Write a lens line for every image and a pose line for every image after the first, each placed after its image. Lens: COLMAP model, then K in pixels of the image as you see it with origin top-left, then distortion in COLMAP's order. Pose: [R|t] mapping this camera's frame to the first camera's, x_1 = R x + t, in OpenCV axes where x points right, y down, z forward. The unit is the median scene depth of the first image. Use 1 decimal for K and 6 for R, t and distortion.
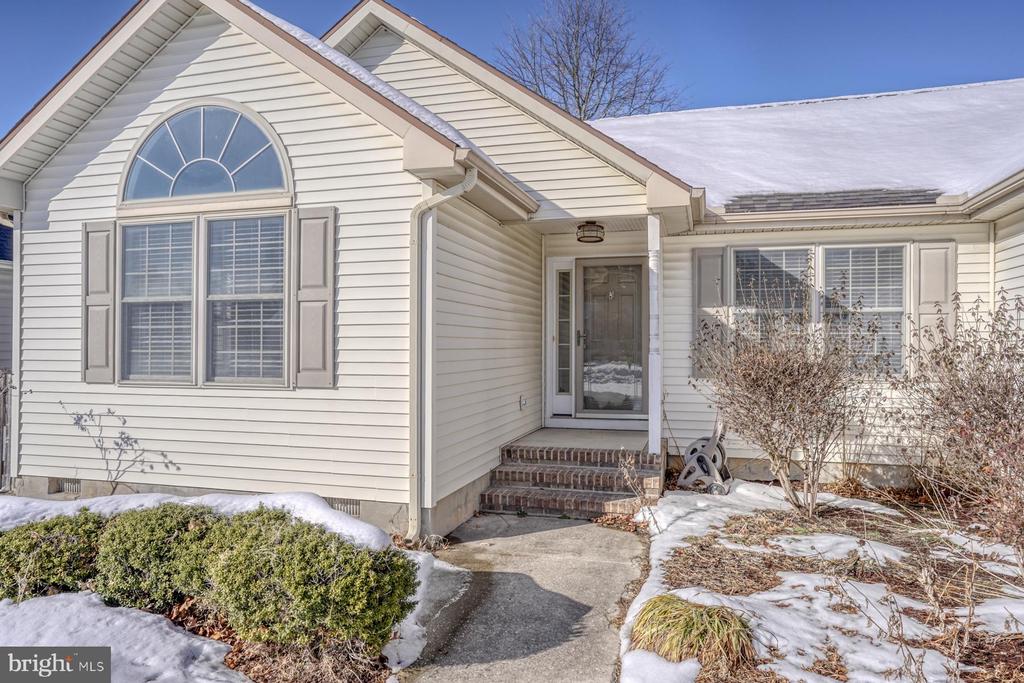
lens RADIAL K [[720.2, 0, 487.6], [0, 720.2, 341.9], [0, 0, 1]] dist [-0.021405, 0.002569]
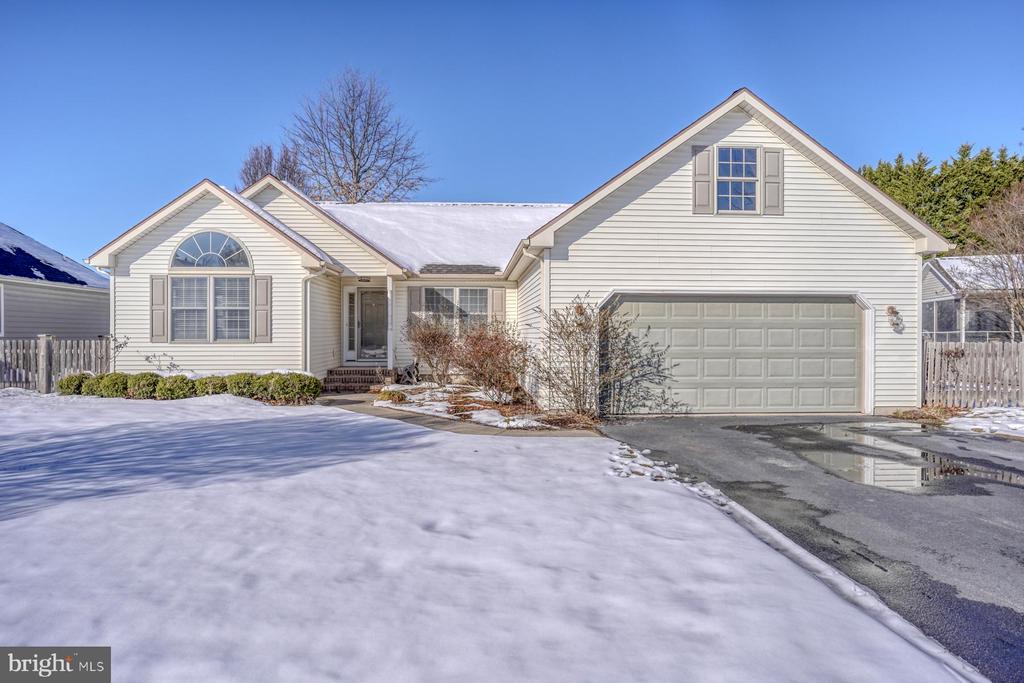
lens RADIAL K [[720.2, 0, 487.6], [0, 720.2, 341.9], [0, 0, 1]] dist [-0.021405, 0.002569]
pose [[0.949693, -0.004070, 0.313155, -0.249588], [-0.001613, 0.999839, 0.017887, 0.010849], [-0.313178, -0.017492, 0.949533, -1.603922]]
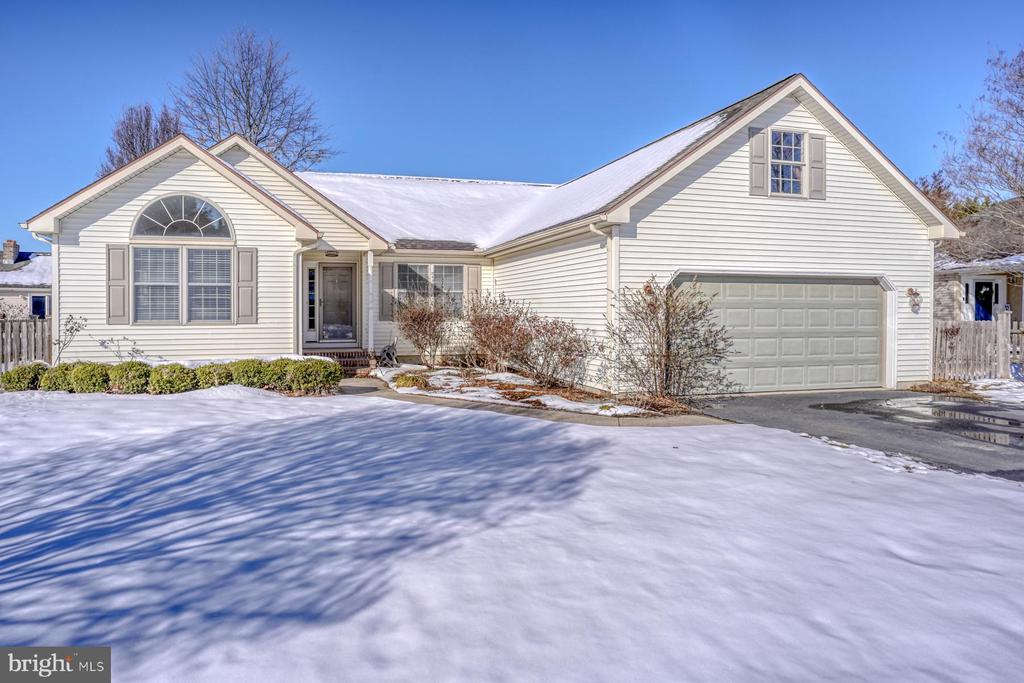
lens RADIAL K [[691.5, 0, 484.5], [0, 691.5, 322.3], [0, 0, 1]] dist [-0.039414, 0.041075]
pose [[0.849083, -0.011158, 0.528142, -0.682632], [-0.002342, 0.999688, 0.024886, 0.001179], [-0.528255, -0.022368, 0.848791, -1.181632]]
